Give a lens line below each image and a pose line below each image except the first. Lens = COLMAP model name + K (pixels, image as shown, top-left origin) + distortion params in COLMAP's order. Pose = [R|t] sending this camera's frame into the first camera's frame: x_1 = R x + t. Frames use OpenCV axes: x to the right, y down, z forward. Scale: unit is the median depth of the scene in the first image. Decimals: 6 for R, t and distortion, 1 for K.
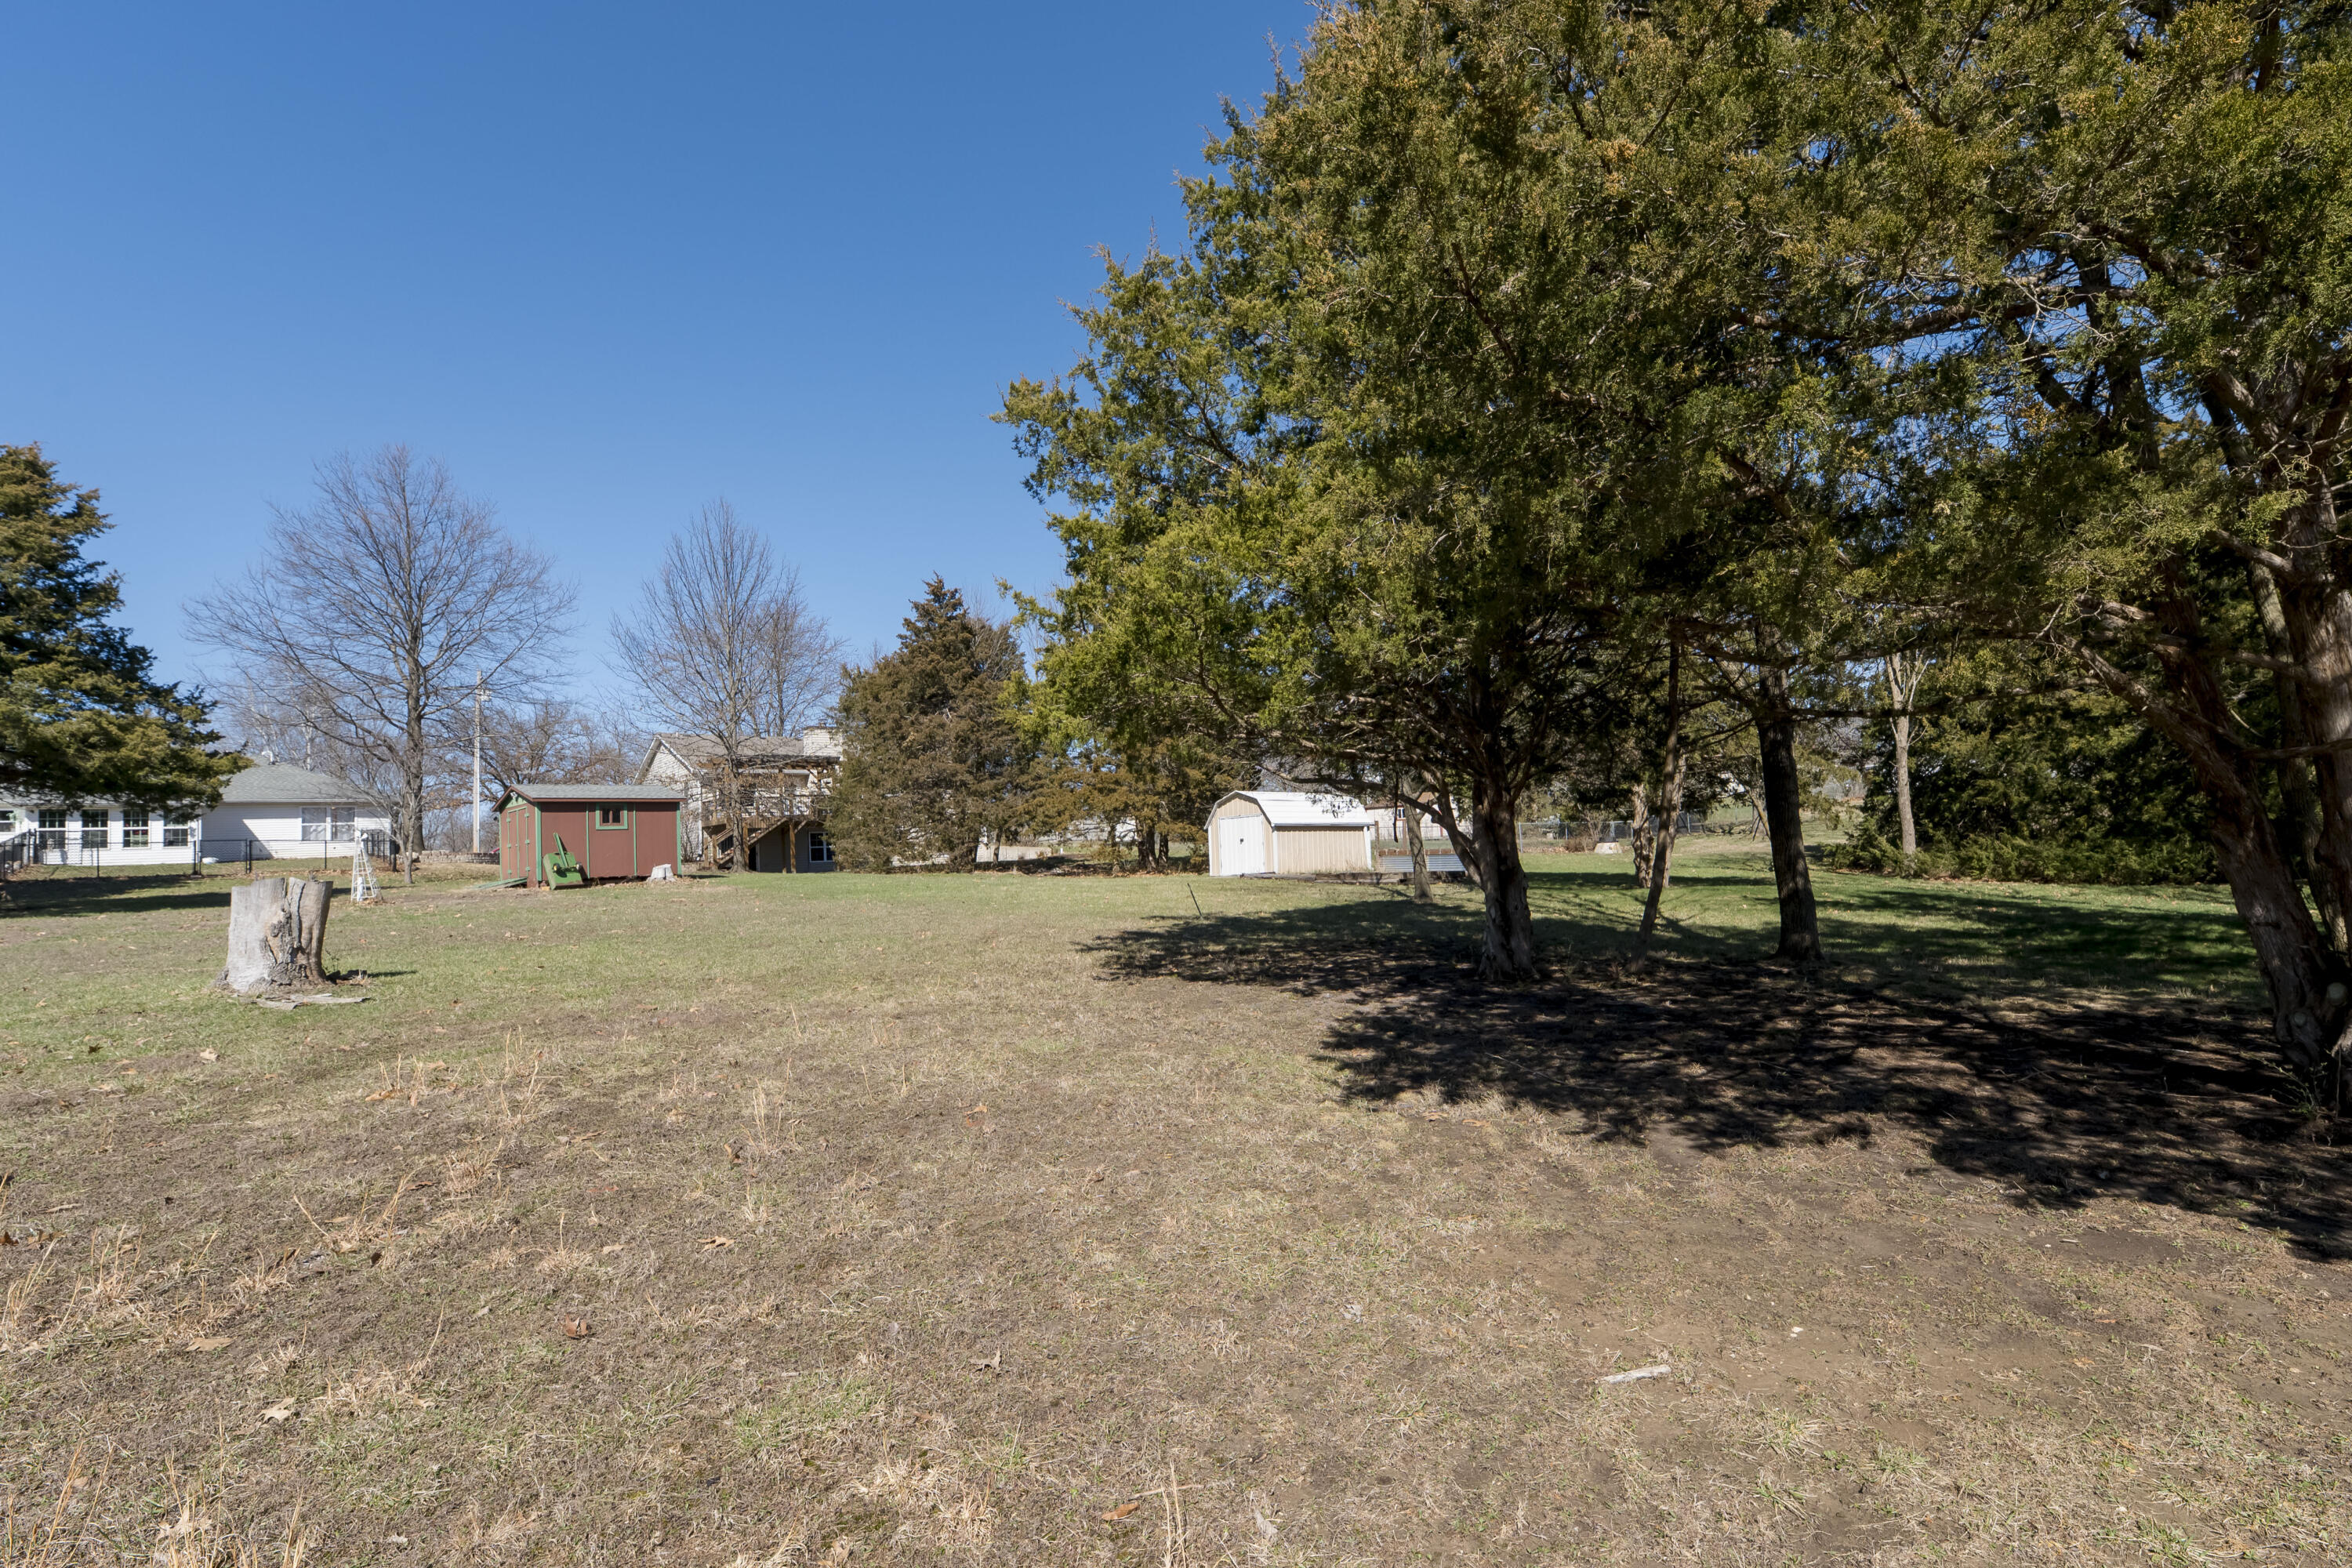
lens RADIAL K [[965.7, 0, 1174.0], [0, 965.7, 783.0], [0, 0, 1]] dist [0.002138, 0.000067]
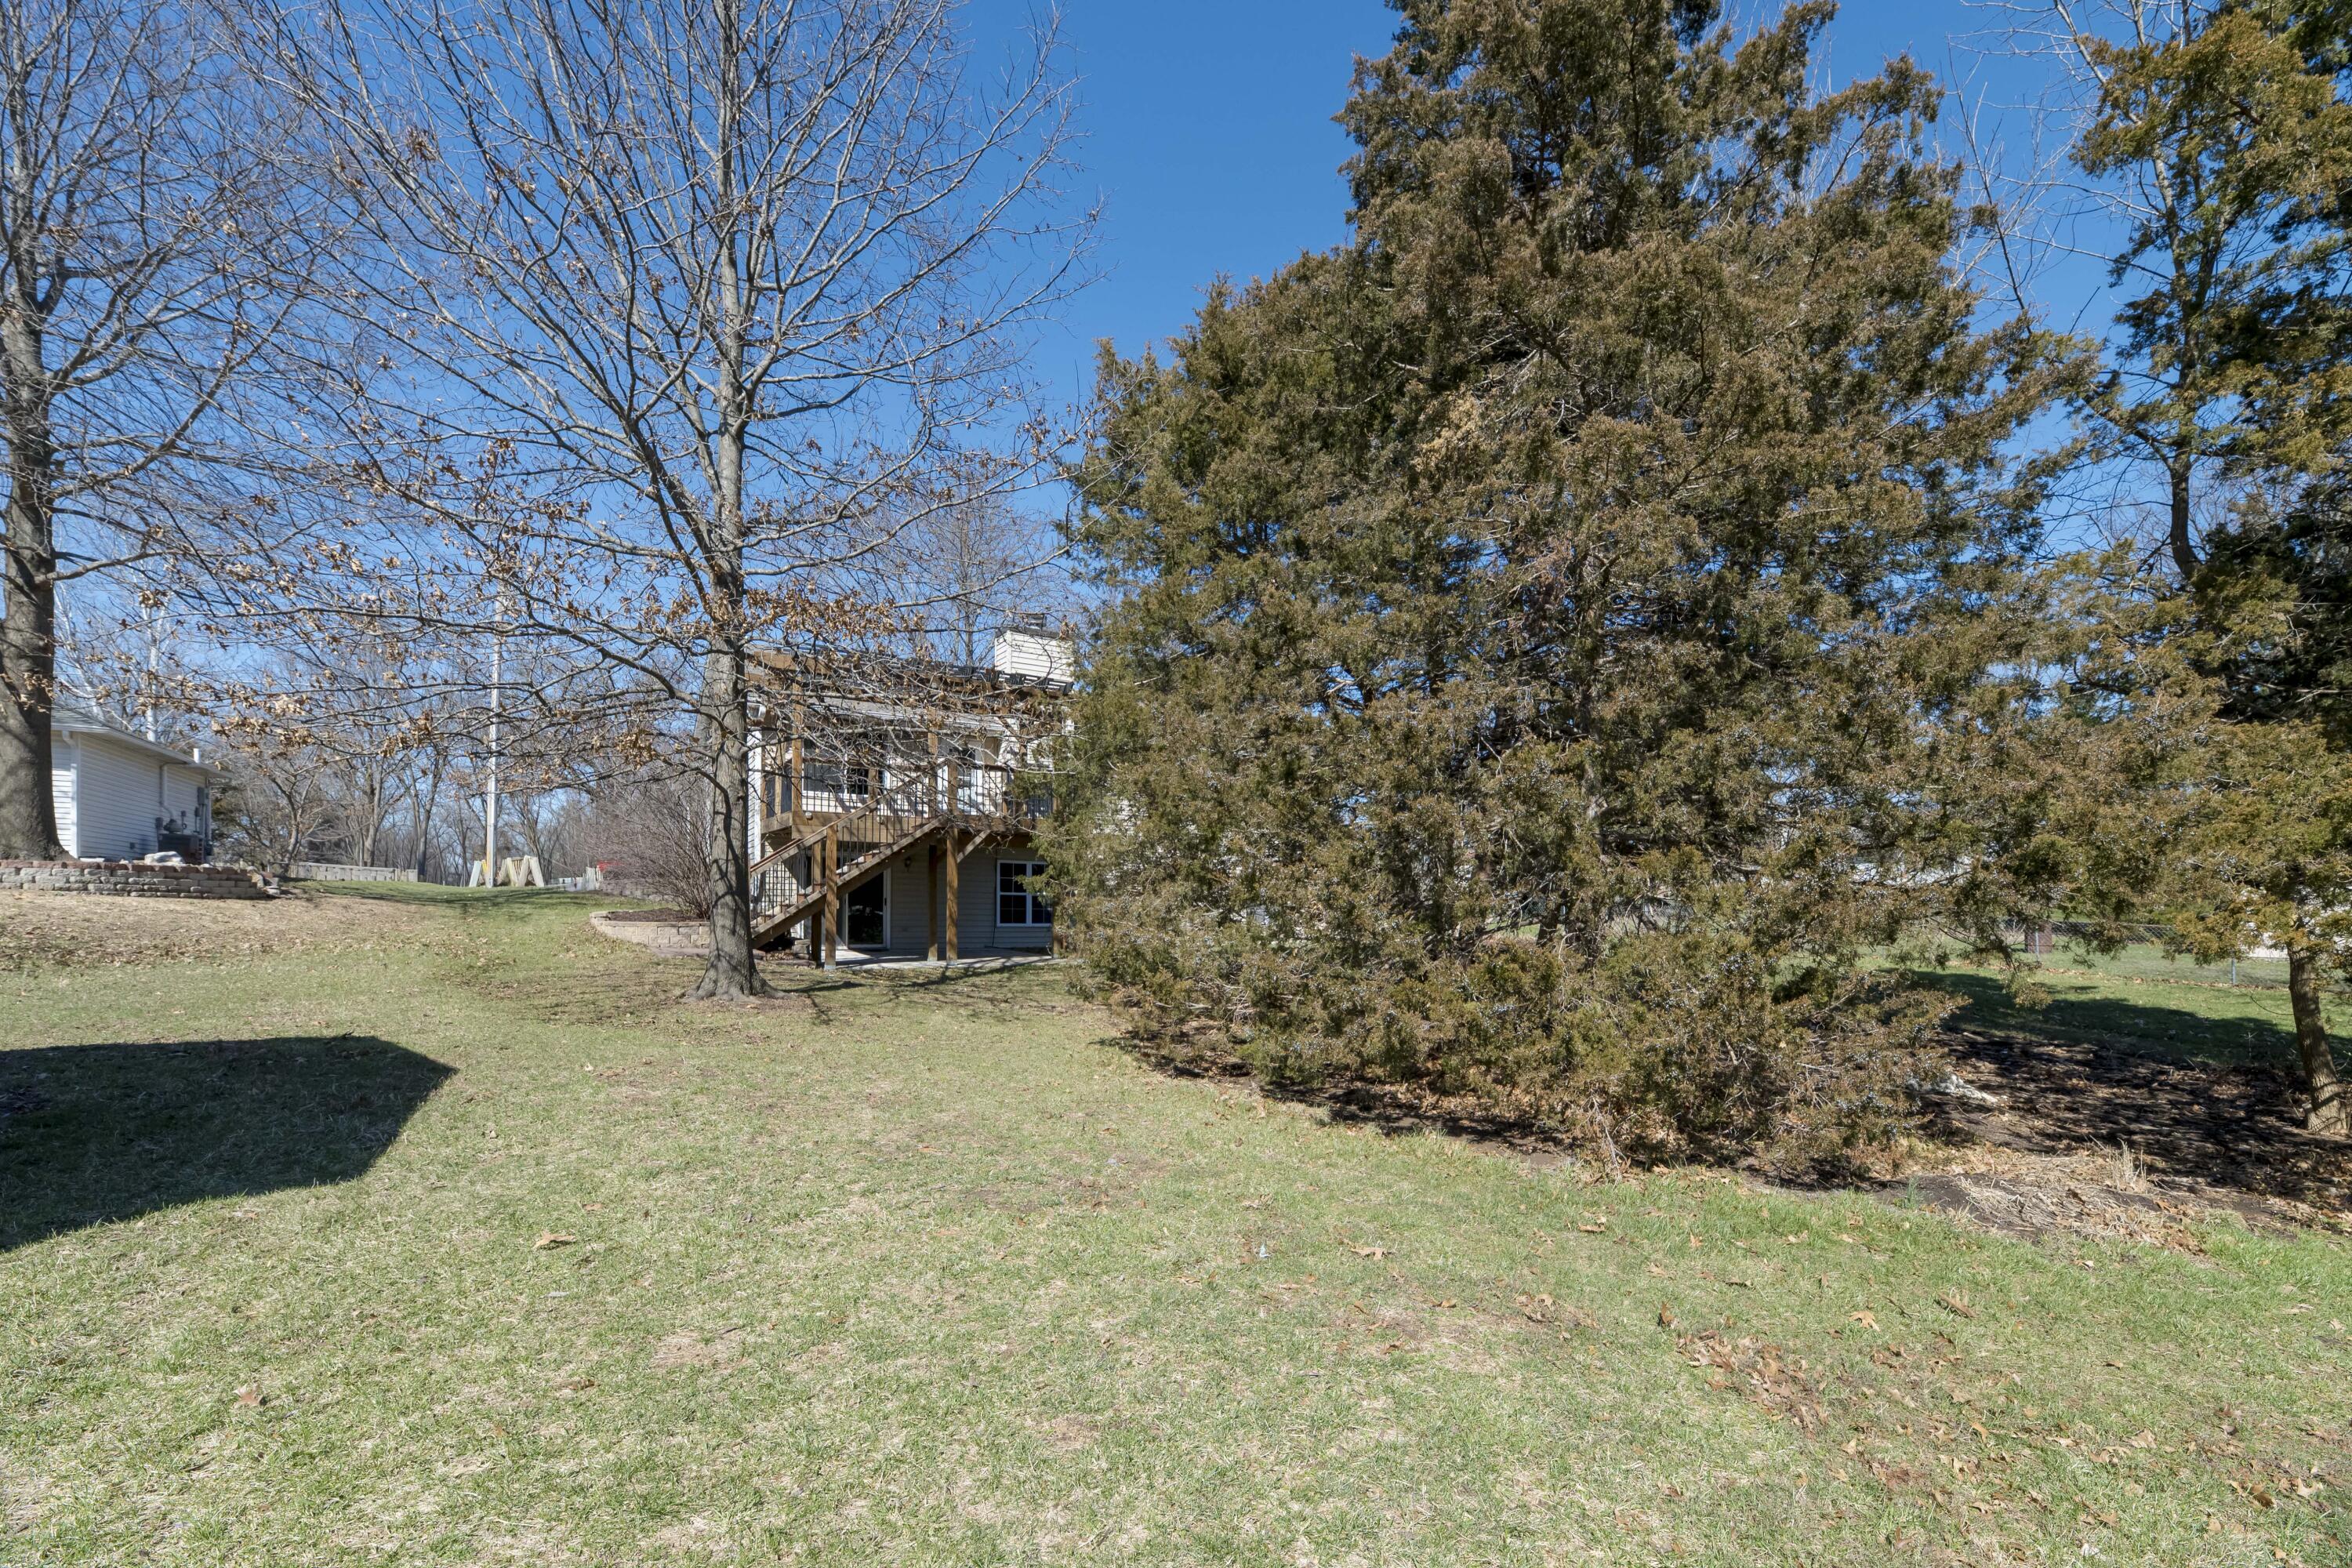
lens RADIAL K [[965.7, 0, 1177.2], [0, 965.7, 781.9], [0, 0, 1]] dist [0.002138, 0.000067]
pose [[0.981427, 0.023840, -0.190347, -0.231579], [-0.024705, 0.999692, -0.002176, 0.019258], [0.190237, 0.006838, 0.981714, 0.629888]]
